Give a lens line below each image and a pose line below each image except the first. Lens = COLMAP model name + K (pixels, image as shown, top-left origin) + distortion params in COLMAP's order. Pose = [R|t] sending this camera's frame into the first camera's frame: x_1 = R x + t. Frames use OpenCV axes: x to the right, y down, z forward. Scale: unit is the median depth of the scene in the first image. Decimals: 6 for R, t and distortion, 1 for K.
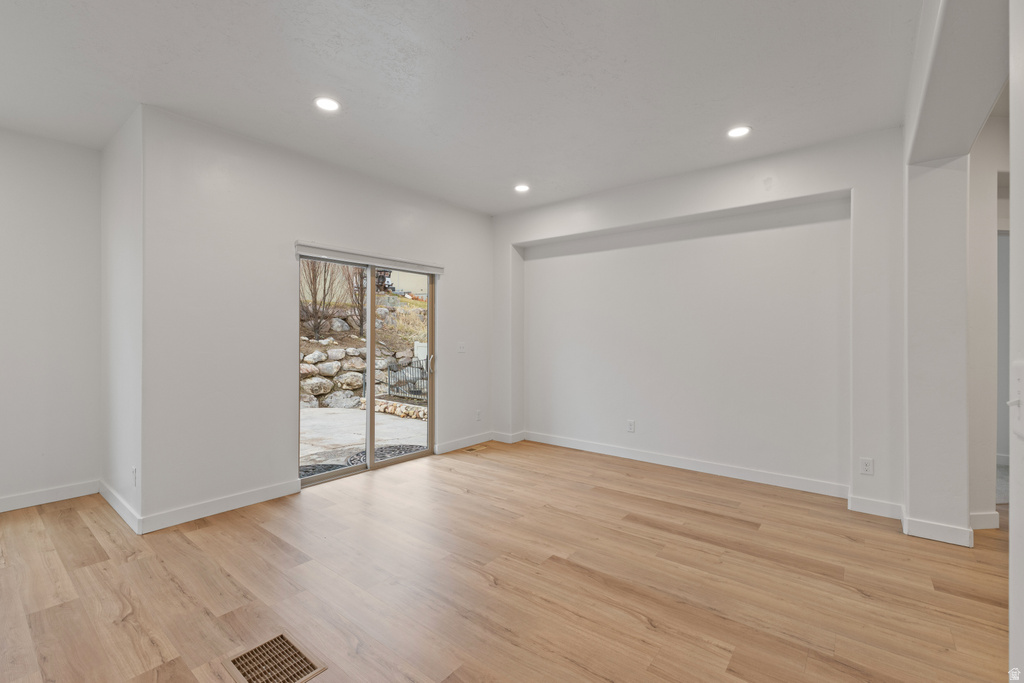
lens RADIAL K [[439.0, 0, 510.3], [0, 439.0, 338.4], [0, 0, 1]] dist [0.001158, 0.000984]
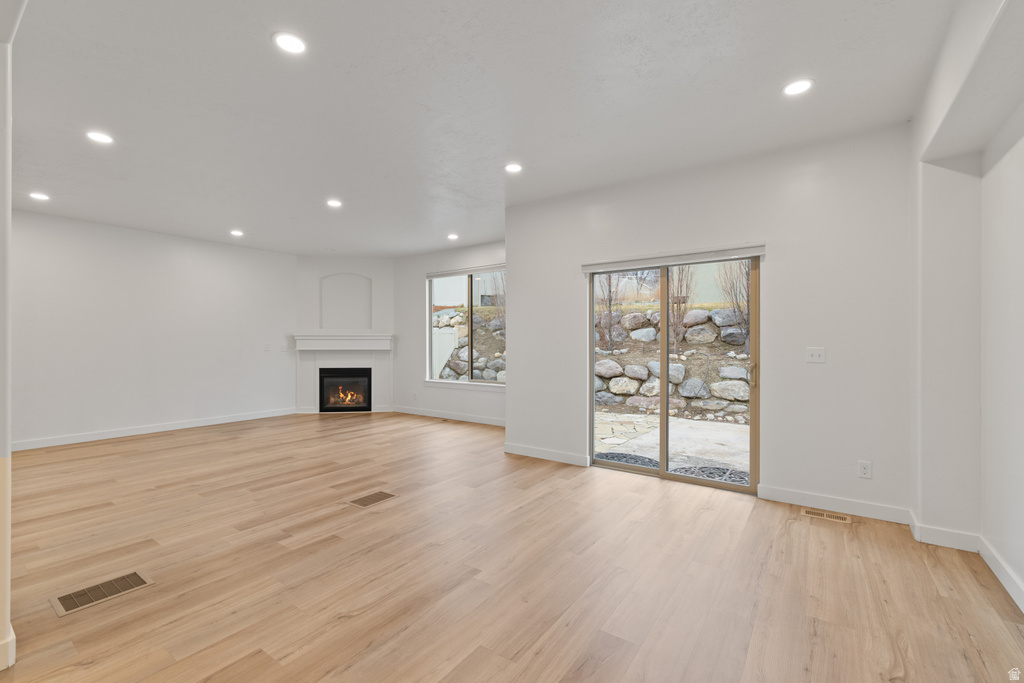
lens RADIAL K [[439.0, 0, 506.8], [0, 439.0, 343.5], [0, 0, 1]] dist [0.001158, 0.000984]
pose [[0.061965, -0.001331, -0.998077, 0.642983], [0.000680, 0.999999, -0.001291, 0.005091], [0.998078, -0.000599, 0.061966, 0.616089]]
